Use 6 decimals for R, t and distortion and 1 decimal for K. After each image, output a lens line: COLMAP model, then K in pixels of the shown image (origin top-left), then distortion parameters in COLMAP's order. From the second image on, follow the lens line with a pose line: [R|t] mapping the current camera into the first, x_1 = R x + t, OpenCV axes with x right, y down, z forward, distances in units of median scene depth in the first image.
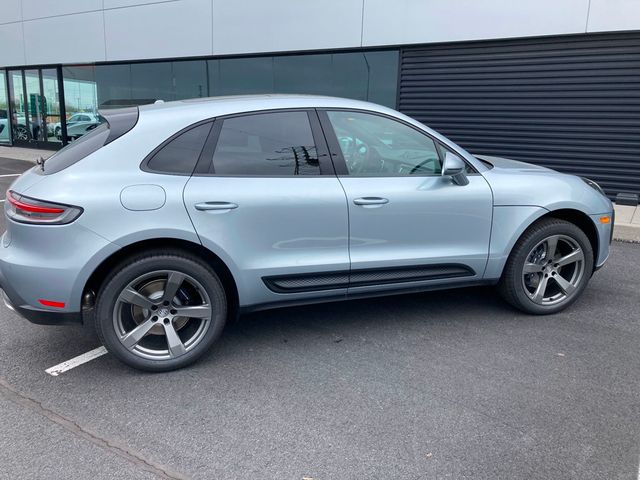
lens RADIAL K [[525.5, 0, 316.0], [0, 525.5, 234.3], [0, 0, 1]] dist [0.019466, -0.002473]
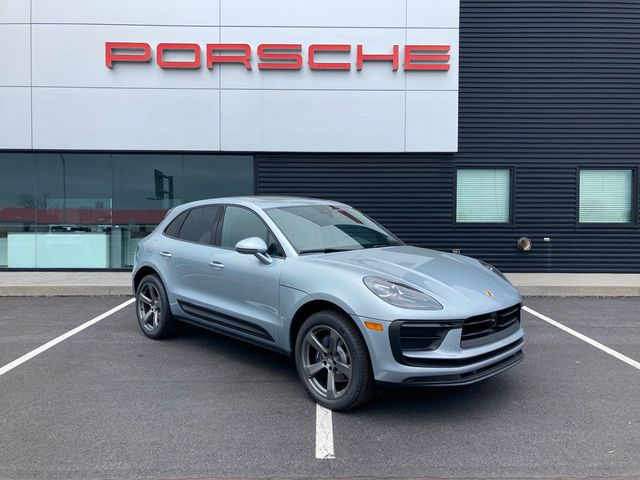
lens RADIAL K [[525.5, 0, 323.2], [0, 525.5, 235.4], [0, 0, 1]] dist [0.019466, -0.002473]
pose [[0.833406, -0.036283, 0.551468, -0.830499], [0.132902, 0.981718, -0.136258, -0.018990], [-0.536443, 0.186850, 0.822992, 0.058502]]
